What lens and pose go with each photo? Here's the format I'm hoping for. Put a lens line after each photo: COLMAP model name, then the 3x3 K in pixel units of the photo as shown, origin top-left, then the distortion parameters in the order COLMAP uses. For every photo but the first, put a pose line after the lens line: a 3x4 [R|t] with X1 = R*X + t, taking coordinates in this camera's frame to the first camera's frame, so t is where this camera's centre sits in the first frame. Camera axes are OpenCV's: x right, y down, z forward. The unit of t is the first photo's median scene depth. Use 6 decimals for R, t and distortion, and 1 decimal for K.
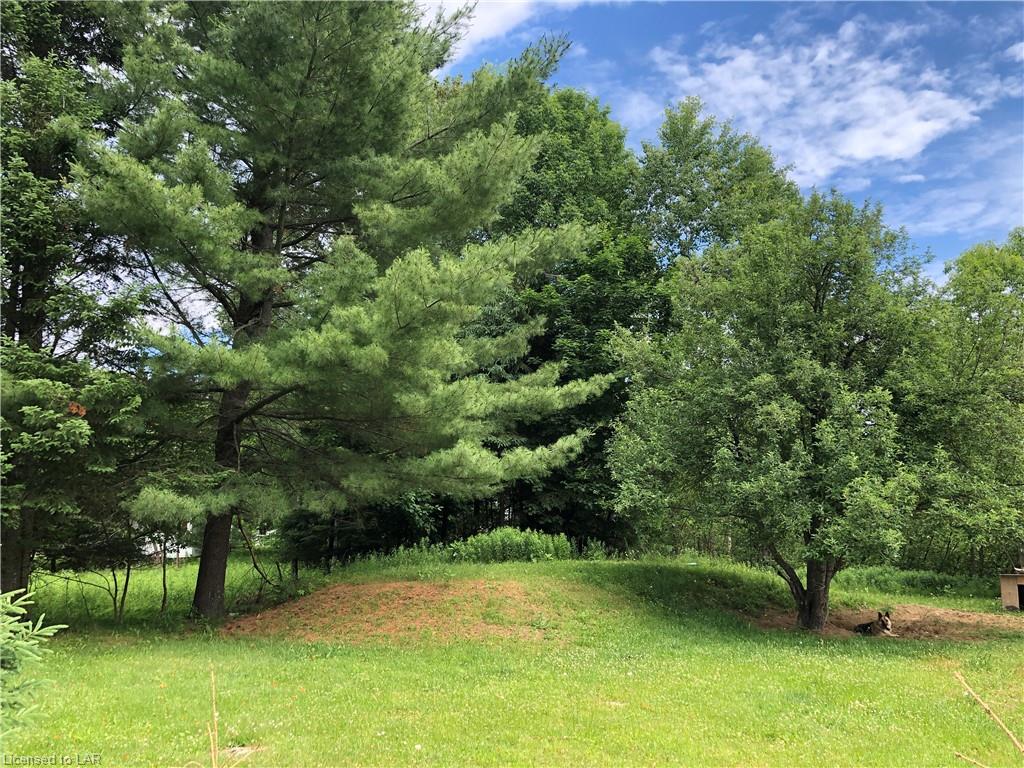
lens RADIAL K [[848.1, 0, 512.0], [0, 848.1, 384.0], [0, 0, 1]] dist [0.006114, -0.000149]
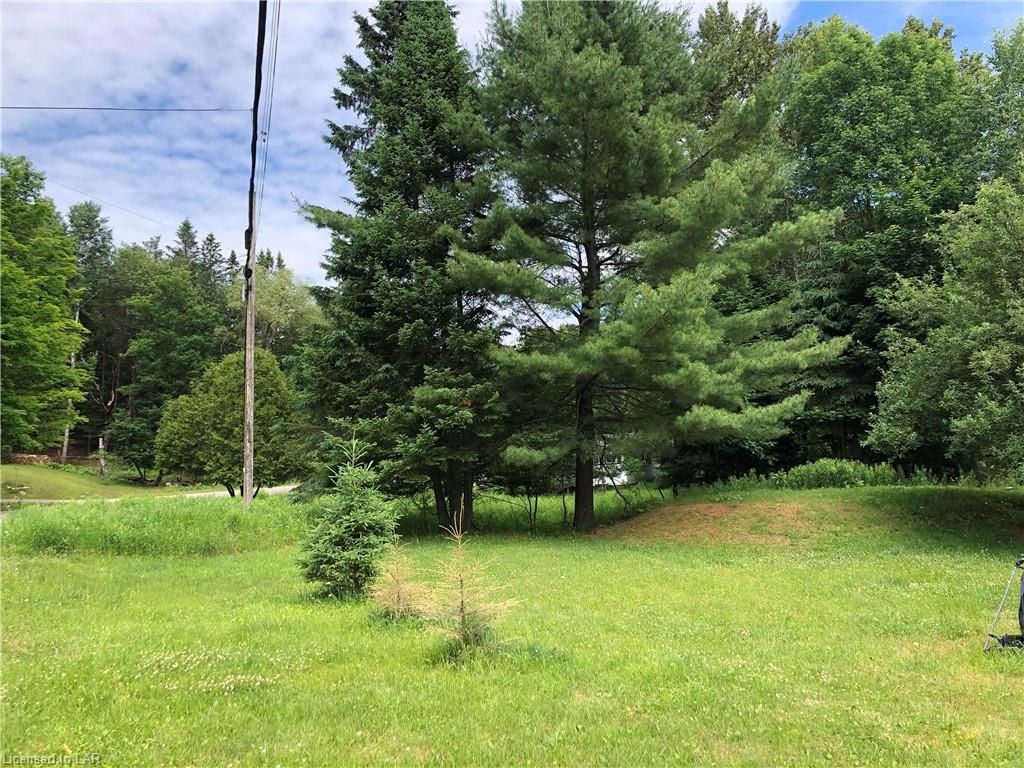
lens RADIAL K [[848.1, 0, 512.0], [0, 848.1, 384.0], [0, 0, 1]] dist [0.006114, -0.000149]
pose [[0.851374, -0.073634, -0.519366, 0.309980], [0.116816, 0.991850, 0.050870, -0.056744], [0.511387, -0.103980, 0.853037, -0.274488]]
